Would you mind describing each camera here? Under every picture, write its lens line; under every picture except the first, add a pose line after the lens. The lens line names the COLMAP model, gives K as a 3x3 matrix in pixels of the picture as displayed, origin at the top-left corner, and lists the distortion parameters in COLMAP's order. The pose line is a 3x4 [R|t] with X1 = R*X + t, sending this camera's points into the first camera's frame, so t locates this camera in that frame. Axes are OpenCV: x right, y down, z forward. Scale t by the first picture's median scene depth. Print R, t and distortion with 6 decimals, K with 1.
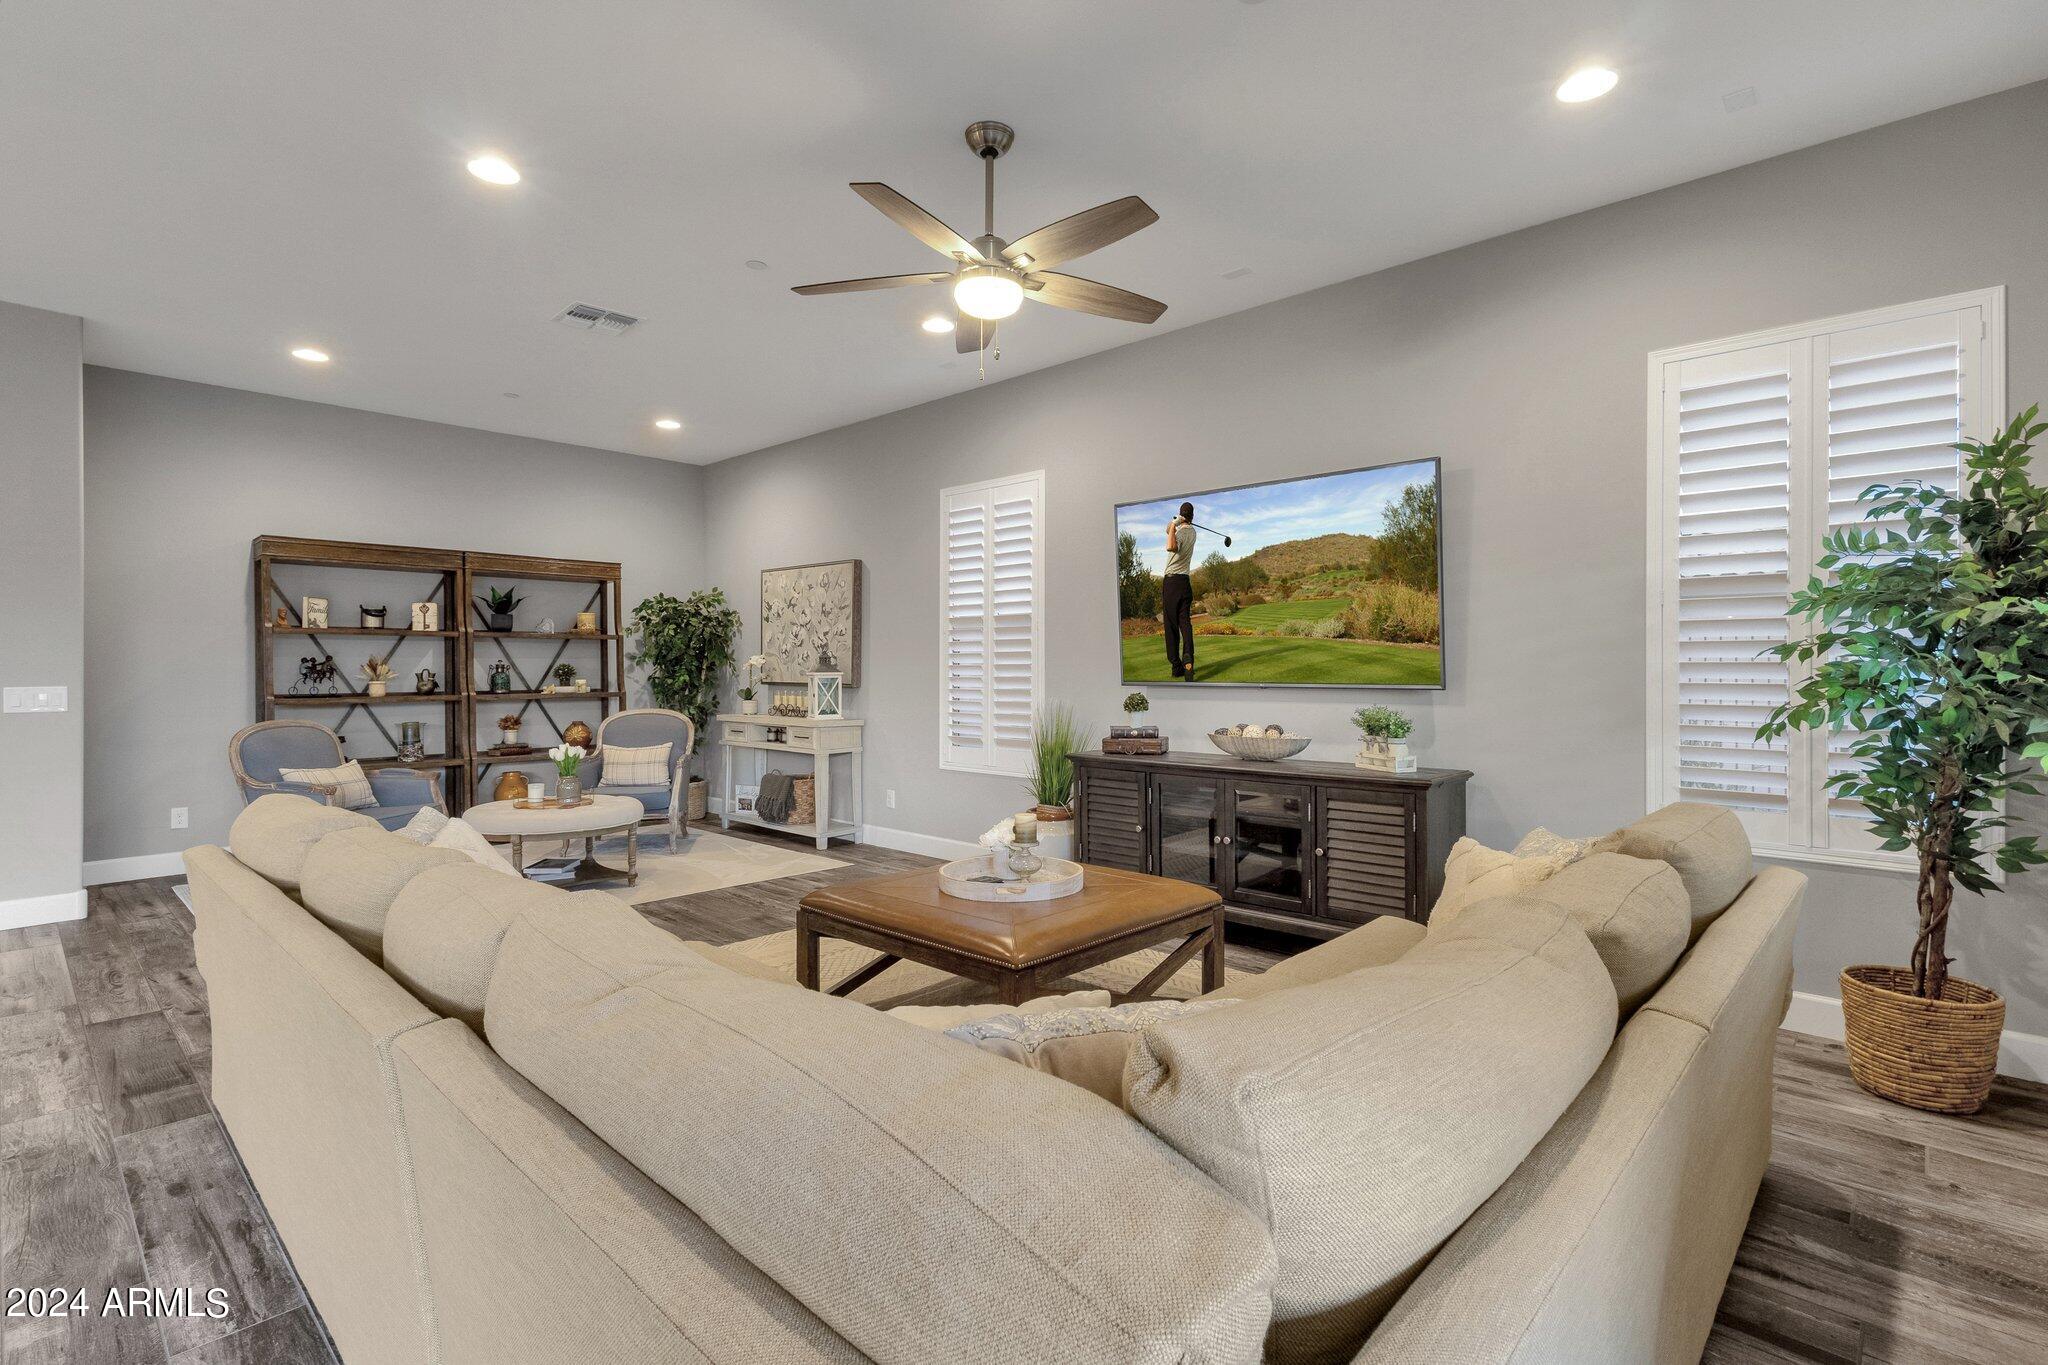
lens RADIAL K [[929.0, 0, 1023.8], [0, 929.0, 688.0], [0, 0, 1]] dist [-0.001536, 0.000122]
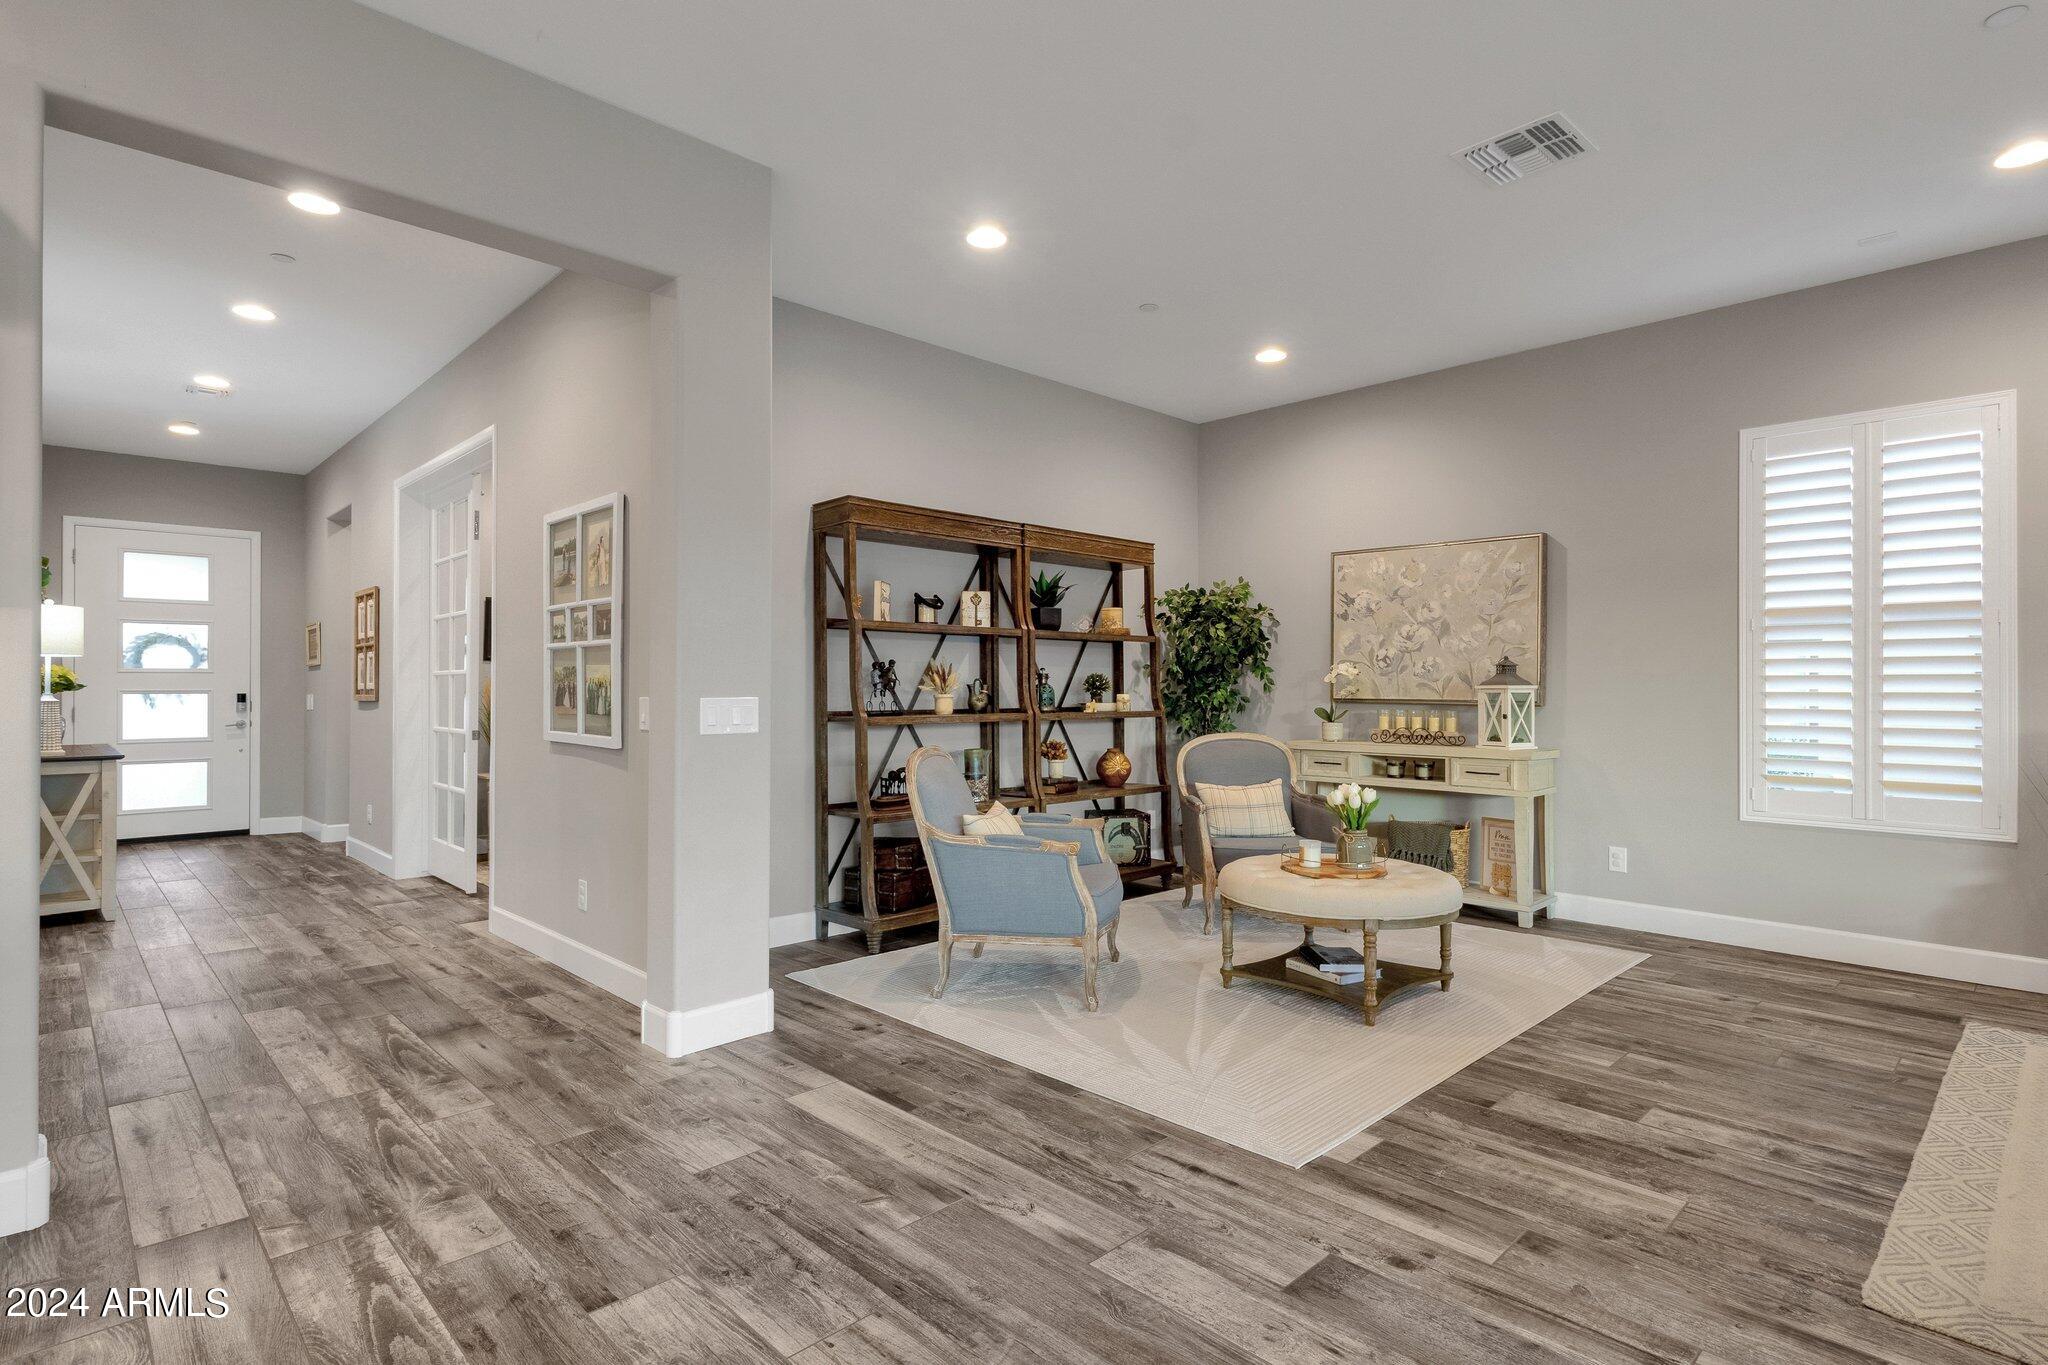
lens RADIAL K [[993.1, 0, 1022.3], [0, 993.1, 689.4], [0, 0, 1]] dist [-0.003037, 0.002213]
pose [[0.998445, 0.004845, -0.055540, -0.550728], [-0.006045, 0.999751, -0.021460, 0.005483], [0.055422, 0.021762, 0.998226, 0.190446]]
